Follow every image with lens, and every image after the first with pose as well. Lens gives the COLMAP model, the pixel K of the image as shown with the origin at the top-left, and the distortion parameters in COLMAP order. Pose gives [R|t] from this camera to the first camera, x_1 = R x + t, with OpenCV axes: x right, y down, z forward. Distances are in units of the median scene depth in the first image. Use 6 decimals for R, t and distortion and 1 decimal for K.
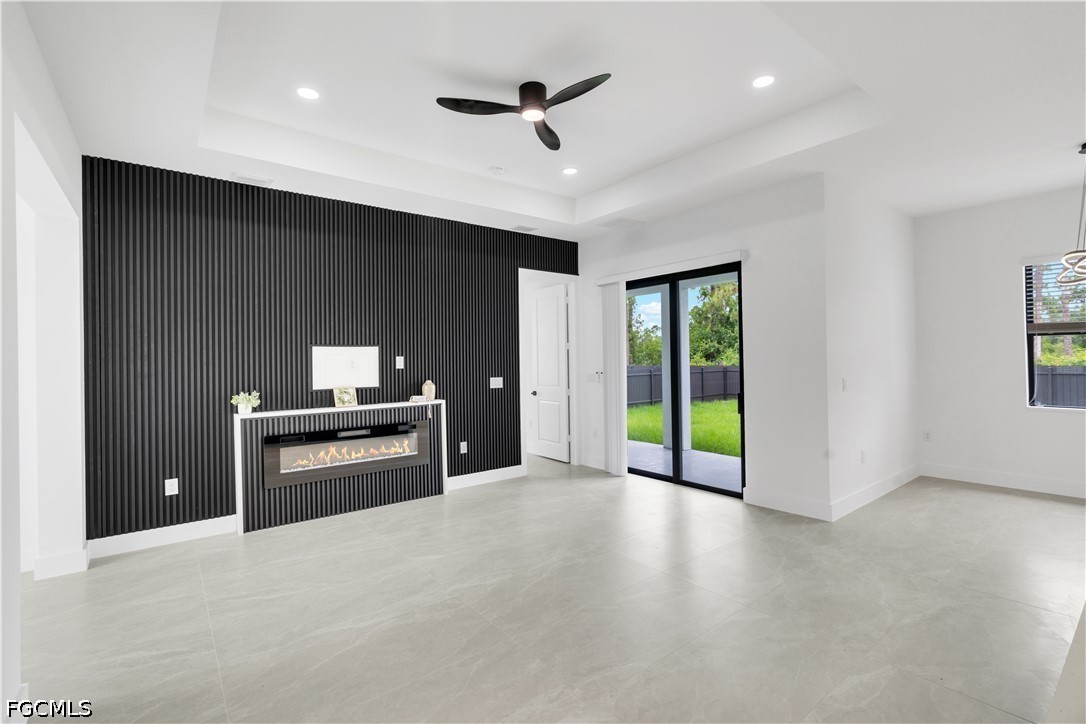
lens RADIAL K [[492.4, 0, 544.0], [0, 492.4, 356.1], [0, 0, 1]] dist [-0.006468, 0.000186]
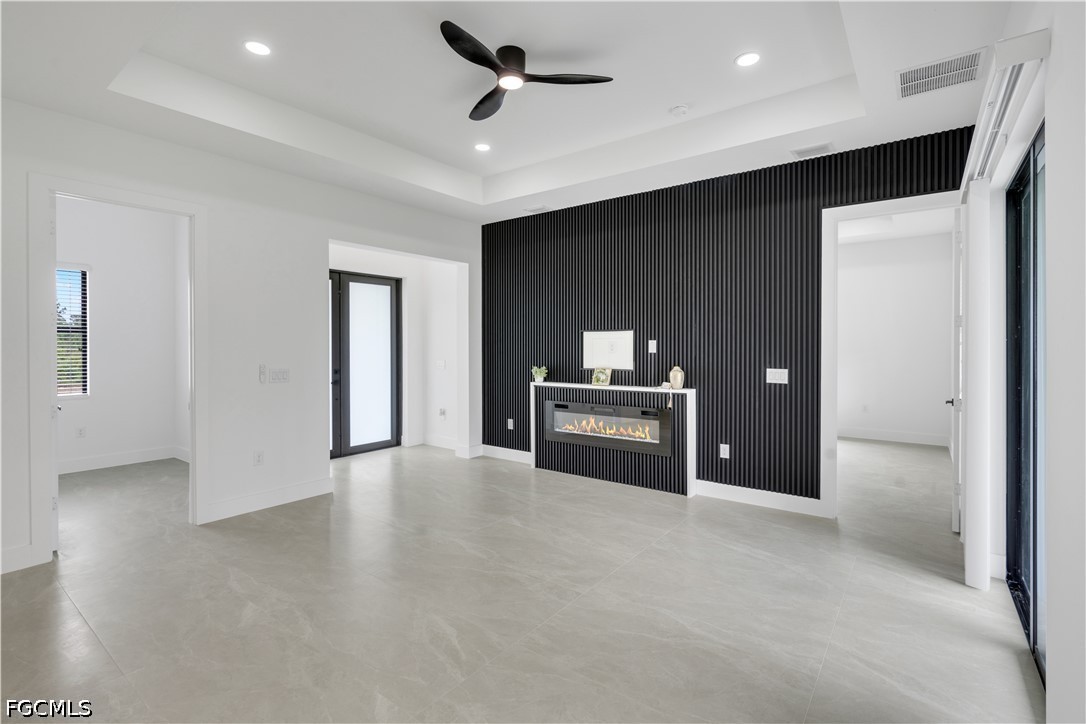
lens RADIAL K [[497.7, 0, 551.8], [0, 497.7, 344.8], [0, 0, 1]] dist [-0.007699, 0.001466]
pose [[0.260716, 0.014198, -0.965311, 0.632174], [0.005040, 0.999858, 0.016067, -0.007371], [0.965402, -0.009054, 0.260607, 0.571725]]
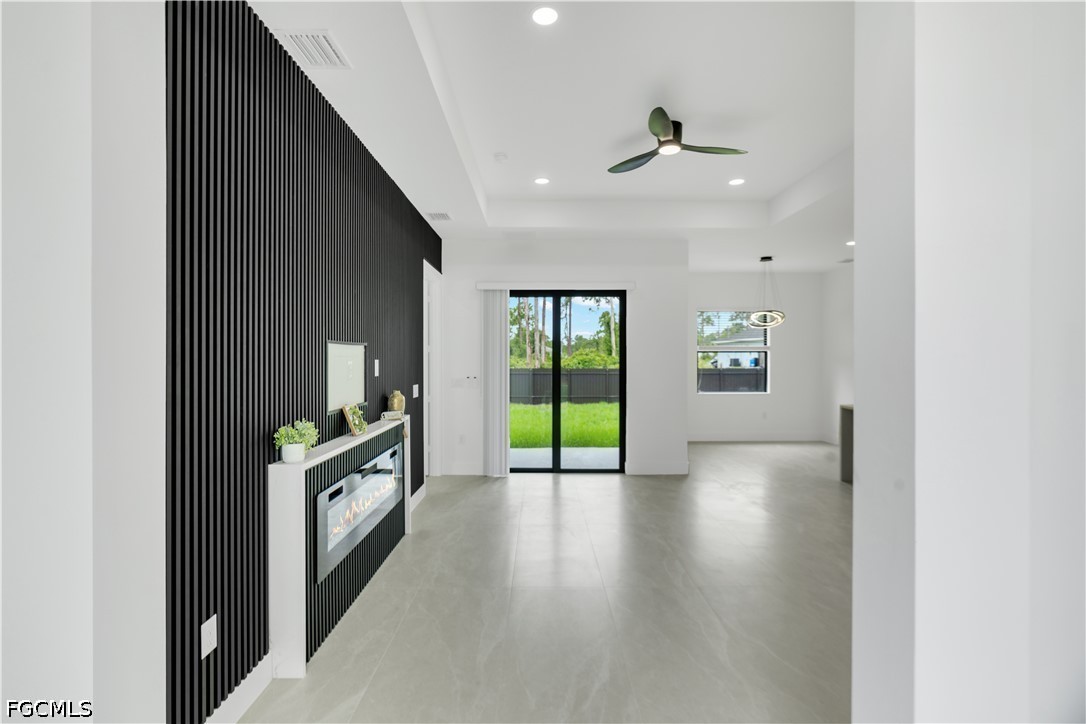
lens RADIAL K [[492.4, 0, 544.0], [0, 492.4, 356.1], [0, 0, 1]] dist [-0.006468, 0.000186]
pose [[0.607162, 0.019501, 0.794339, -0.769994], [-0.015763, 0.999798, -0.012496, 0.001477], [-0.794422, -0.004934, 0.607346, 0.382958]]
